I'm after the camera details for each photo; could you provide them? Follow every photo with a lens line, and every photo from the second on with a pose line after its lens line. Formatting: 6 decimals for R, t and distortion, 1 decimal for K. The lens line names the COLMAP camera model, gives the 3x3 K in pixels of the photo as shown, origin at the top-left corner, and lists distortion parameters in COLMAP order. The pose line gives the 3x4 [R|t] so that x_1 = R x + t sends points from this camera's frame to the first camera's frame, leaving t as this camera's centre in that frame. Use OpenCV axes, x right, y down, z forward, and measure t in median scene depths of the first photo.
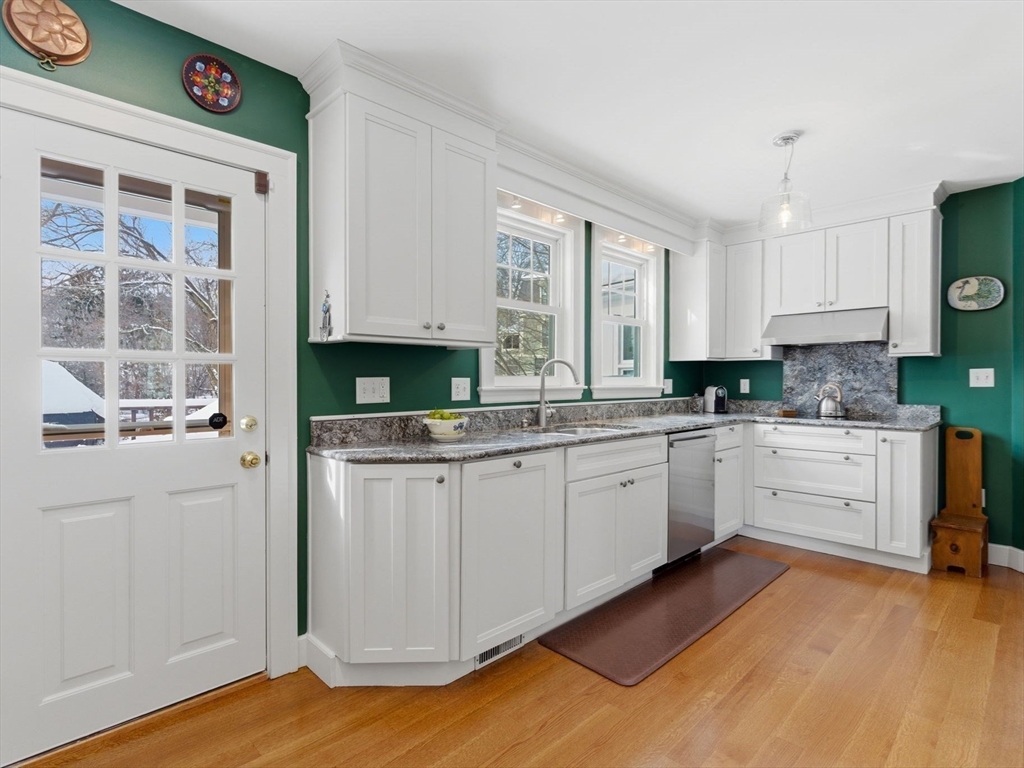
lens RADIAL K [[520.4, 0, 515.7], [0, 520.4, 383.4], [0, 0, 1]] dist [-0.000493, -0.001045]
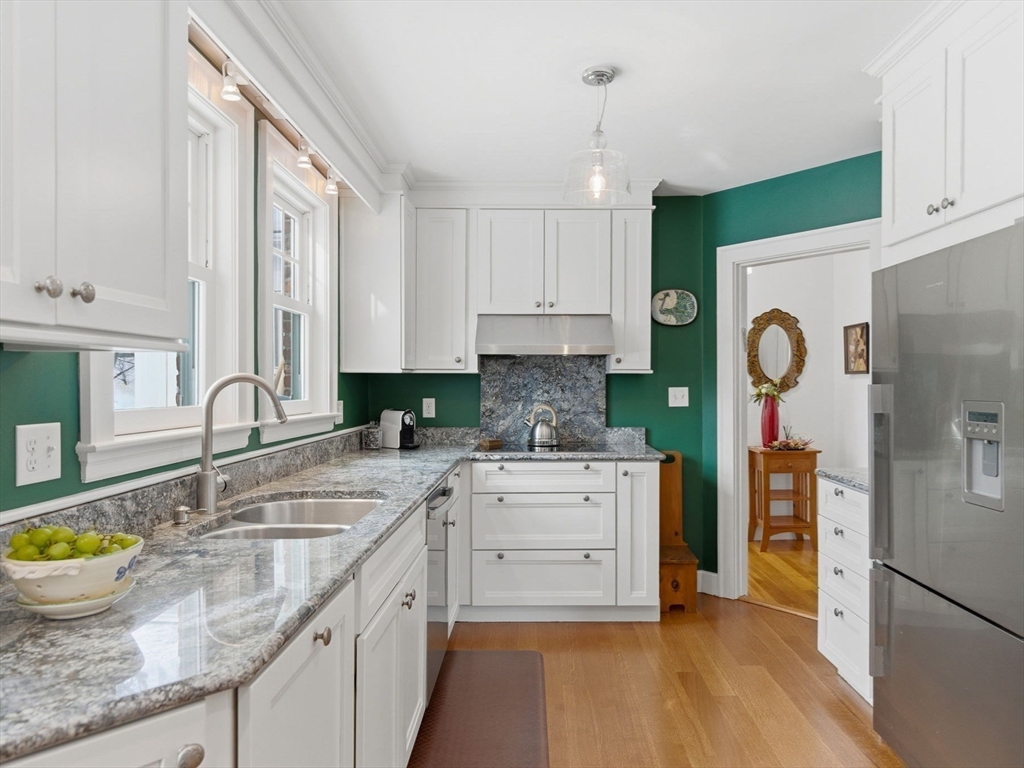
lens RADIAL K [[689.0, 0, 541.5], [0, 689.0, 390.6], [0, 0, 1]] dist [0.027903, 0.001036]
pose [[0.702044, -0.006563, 0.712103, -0.184371], [0.005955, 0.999977, 0.003345, -0.030183], [-0.712108, 0.001892, 0.702067, 0.316148]]
